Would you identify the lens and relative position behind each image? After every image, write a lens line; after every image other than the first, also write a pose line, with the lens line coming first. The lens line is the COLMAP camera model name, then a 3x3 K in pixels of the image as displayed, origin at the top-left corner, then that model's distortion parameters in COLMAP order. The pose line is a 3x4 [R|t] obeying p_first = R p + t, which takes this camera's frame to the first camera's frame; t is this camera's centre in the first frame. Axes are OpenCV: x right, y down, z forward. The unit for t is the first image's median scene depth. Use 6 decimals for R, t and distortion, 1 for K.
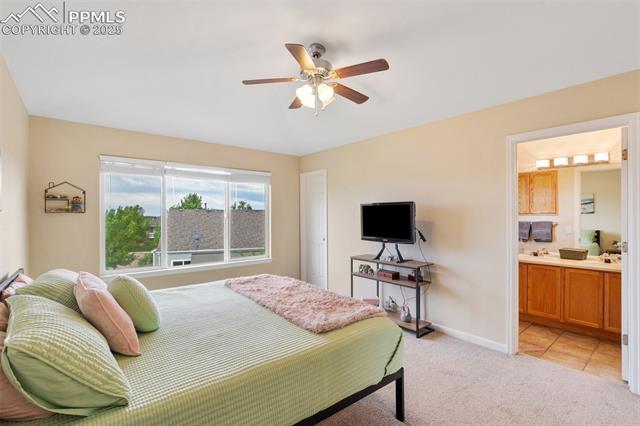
lens RADIAL K [[296.8, 0, 320.6], [0, 296.8, 212.5], [0, 0, 1]] dist [-0.000272, -0.000952]
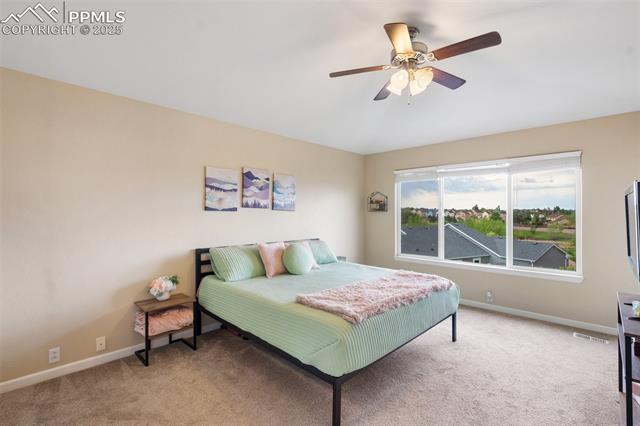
lens RADIAL K [[296.8, 0, 319.5], [0, 296.8, 212.5], [0, 0, 1]] dist [-0.000272, -0.000952]
pose [[0.092771, 0.000807, -0.995687, 0.644320], [0.000888, 0.999999, 0.000893, 0.005722], [0.995687, -0.000967, 0.092770, 0.500116]]
